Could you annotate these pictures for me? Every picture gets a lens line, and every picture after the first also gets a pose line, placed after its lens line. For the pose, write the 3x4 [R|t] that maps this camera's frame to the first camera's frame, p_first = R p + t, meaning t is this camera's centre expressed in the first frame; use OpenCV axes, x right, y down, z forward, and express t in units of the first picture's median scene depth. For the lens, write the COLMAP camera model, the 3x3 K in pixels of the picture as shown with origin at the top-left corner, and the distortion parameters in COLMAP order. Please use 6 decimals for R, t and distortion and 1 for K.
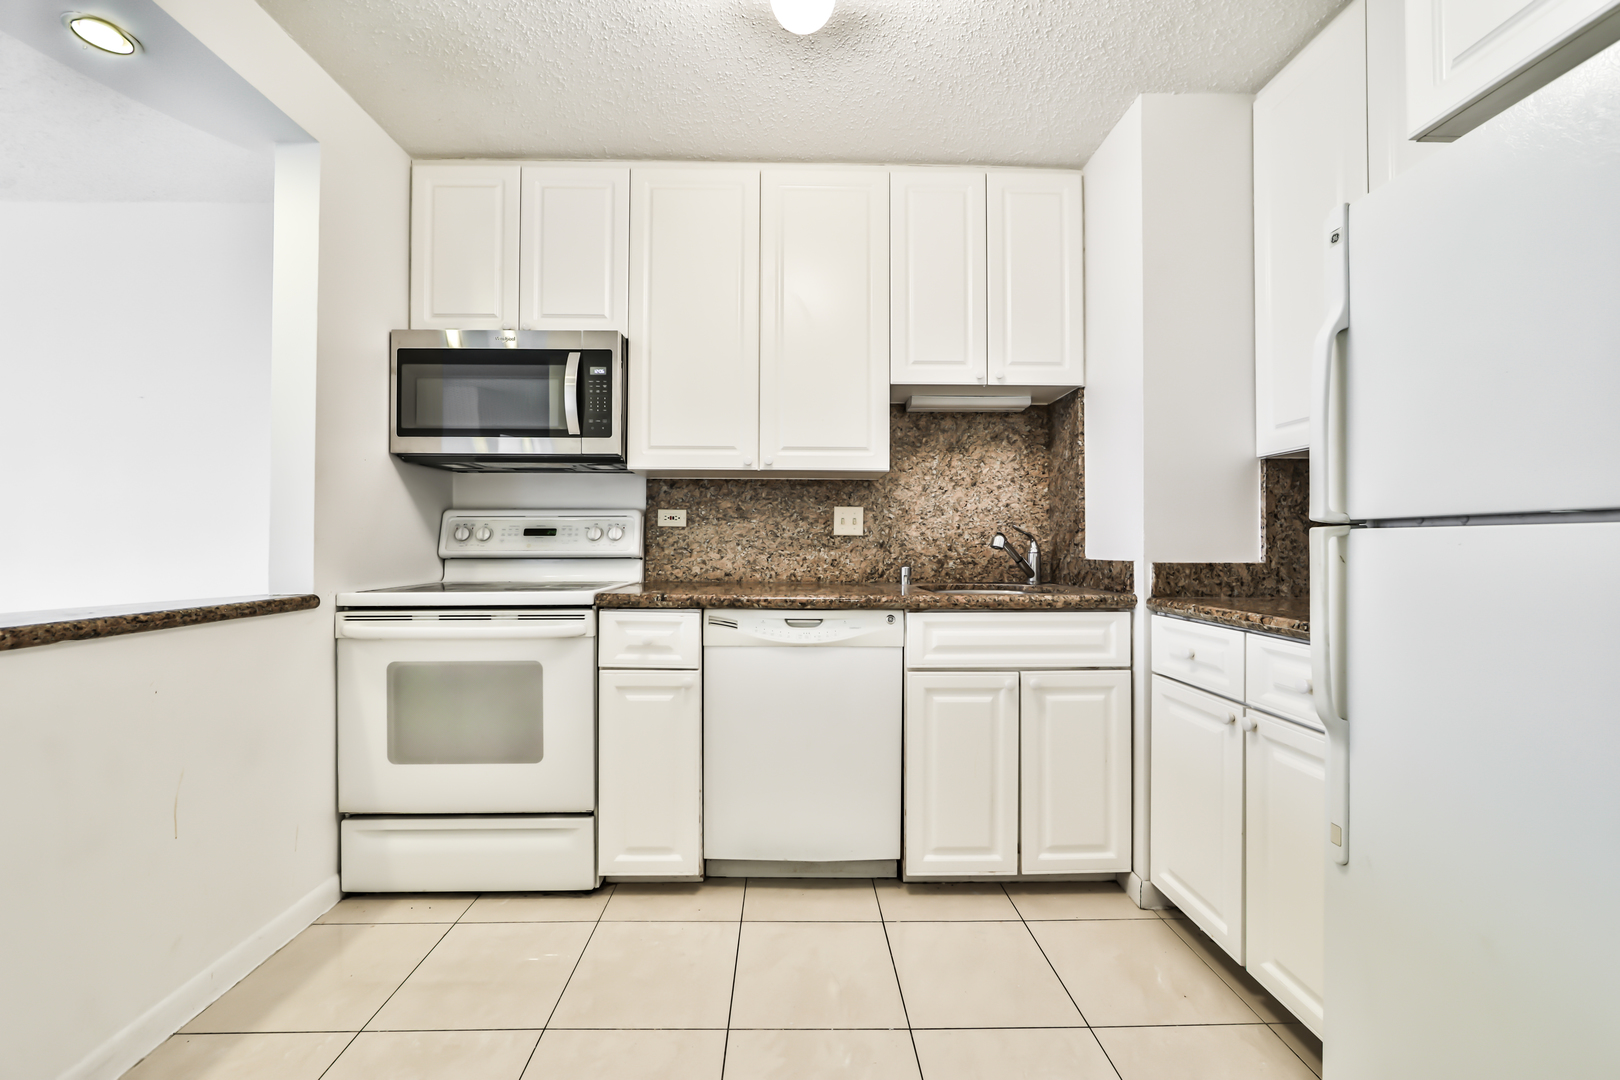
lens RADIAL K [[639.3, 0, 804.8], [0, 639.3, 540.0], [0, 0, 1]] dist [-0.009899, 0.000683]
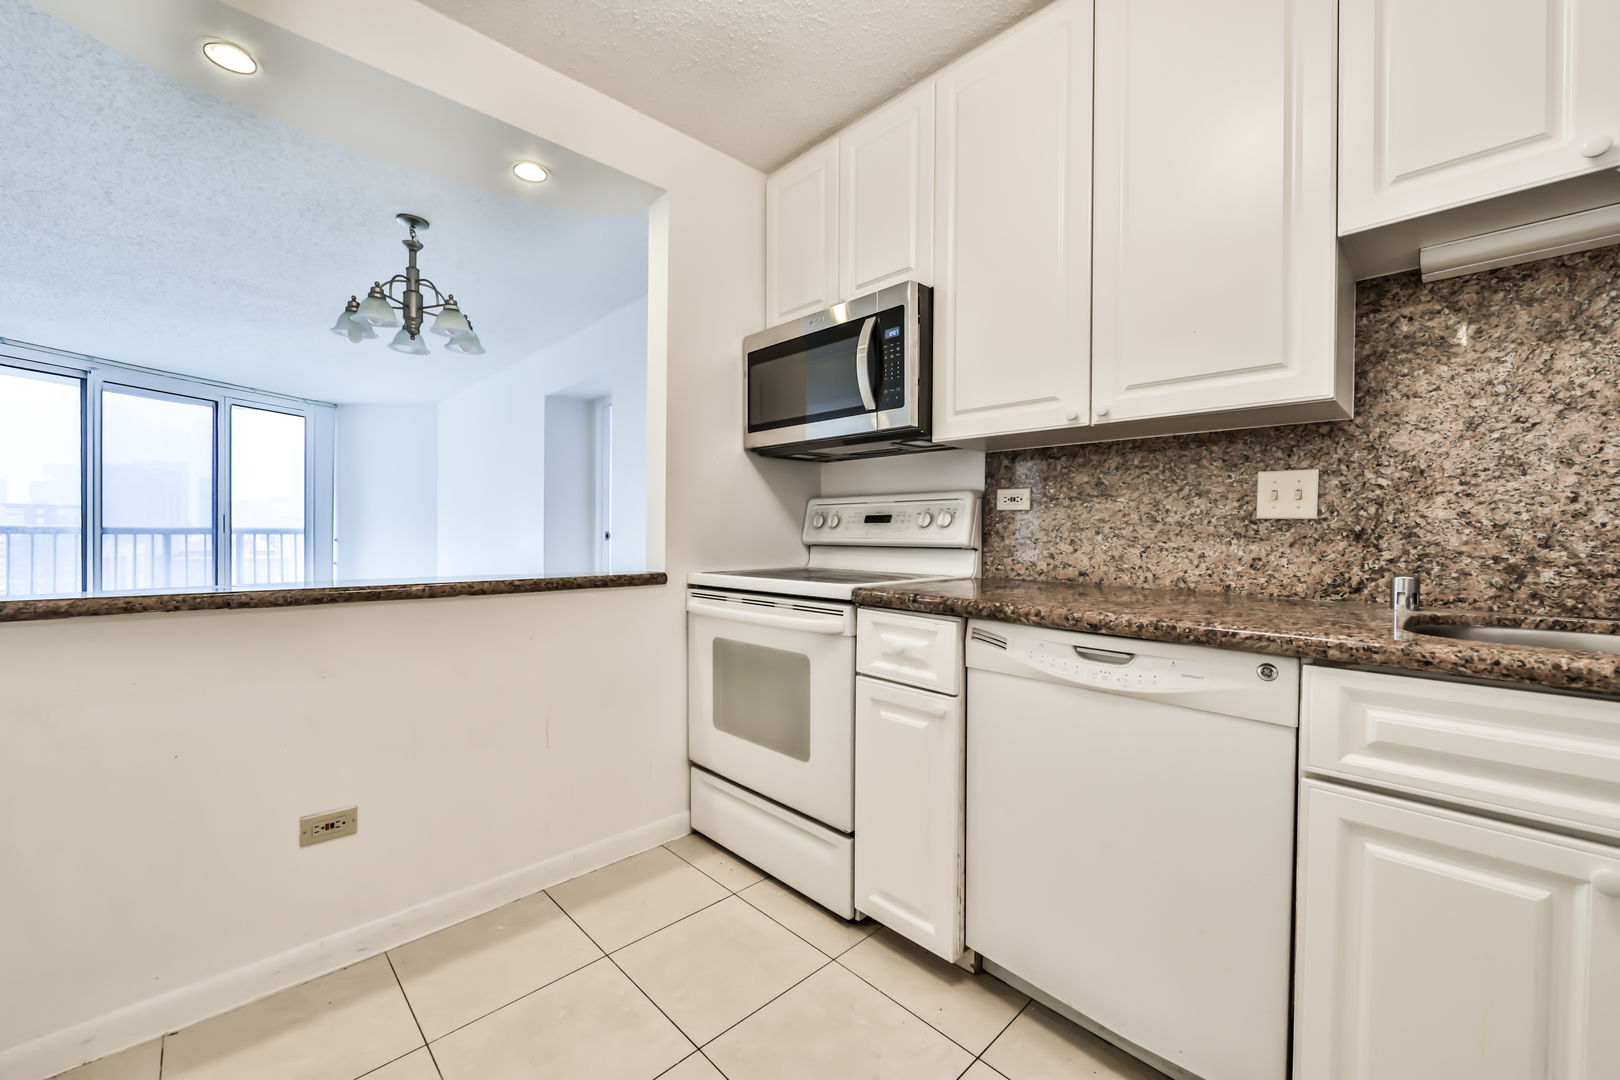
lens RADIAL K [[639.3, 0, 804.8], [0, 639.3, 540.0], [0, 0, 1]] dist [-0.009899, 0.000683]
pose [[0.671437, 0.012328, -0.740959, 0.208425], [-0.000450, 0.999868, 0.016229, 0.003299], [0.741062, -0.010563, 0.671354, 0.273114]]
